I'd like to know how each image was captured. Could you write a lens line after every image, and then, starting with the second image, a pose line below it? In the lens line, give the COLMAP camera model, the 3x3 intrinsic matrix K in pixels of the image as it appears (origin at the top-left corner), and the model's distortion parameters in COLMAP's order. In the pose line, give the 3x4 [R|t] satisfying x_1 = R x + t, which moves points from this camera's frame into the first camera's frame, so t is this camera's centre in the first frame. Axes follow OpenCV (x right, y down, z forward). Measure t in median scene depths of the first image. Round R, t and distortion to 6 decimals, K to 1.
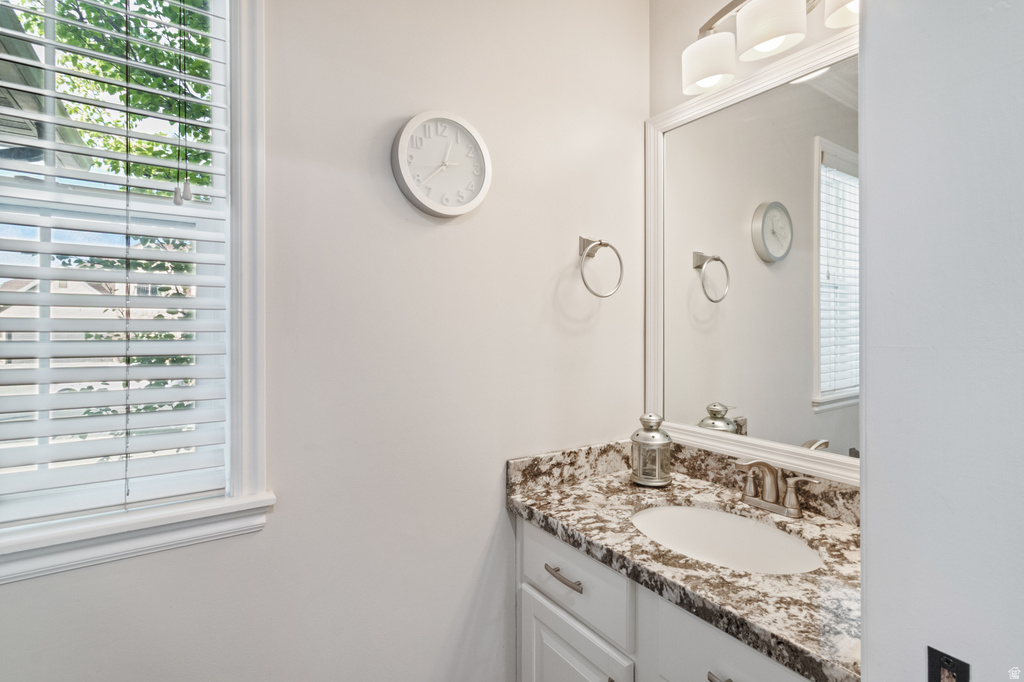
lens RADIAL K [[488.4, 0, 511.7], [0, 488.4, 336.2], [0, 0, 1]] dist [0.002667, 0.000718]
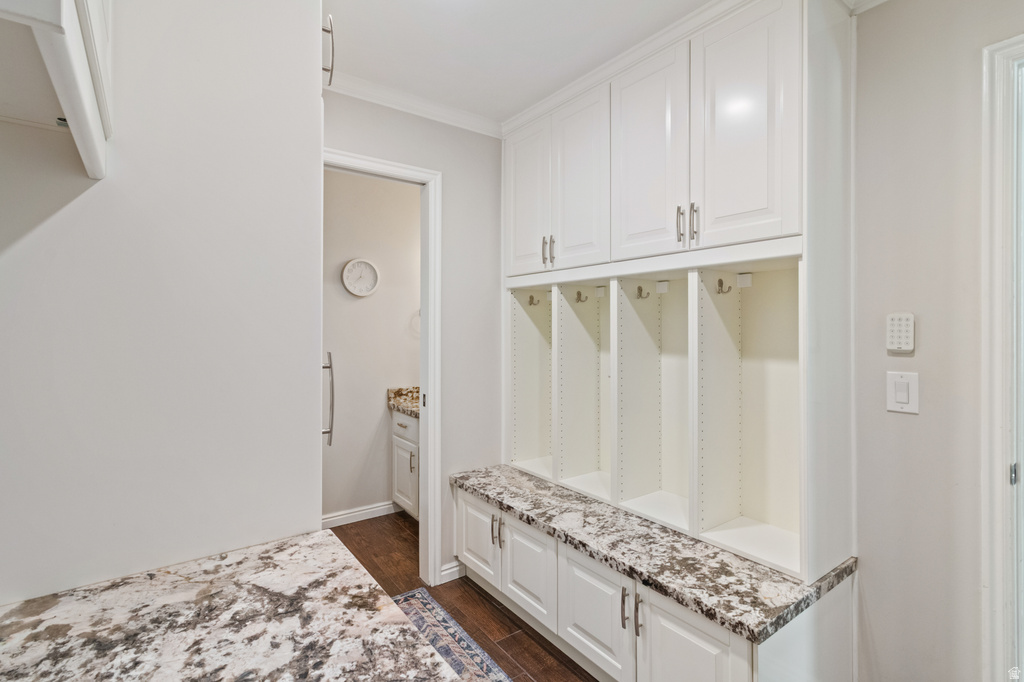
lens RADIAL K [[488.4, 0, 512.7], [0, 488.4, 337.7], [0, 0, 1]] dist [0.002667, 0.000718]
pose [[0.999421, 0.002501, 0.033945, 0.558664], [-0.002353, 0.999988, -0.004393, -0.003150], [-0.033955, 0.004311, 0.999414, -1.592224]]
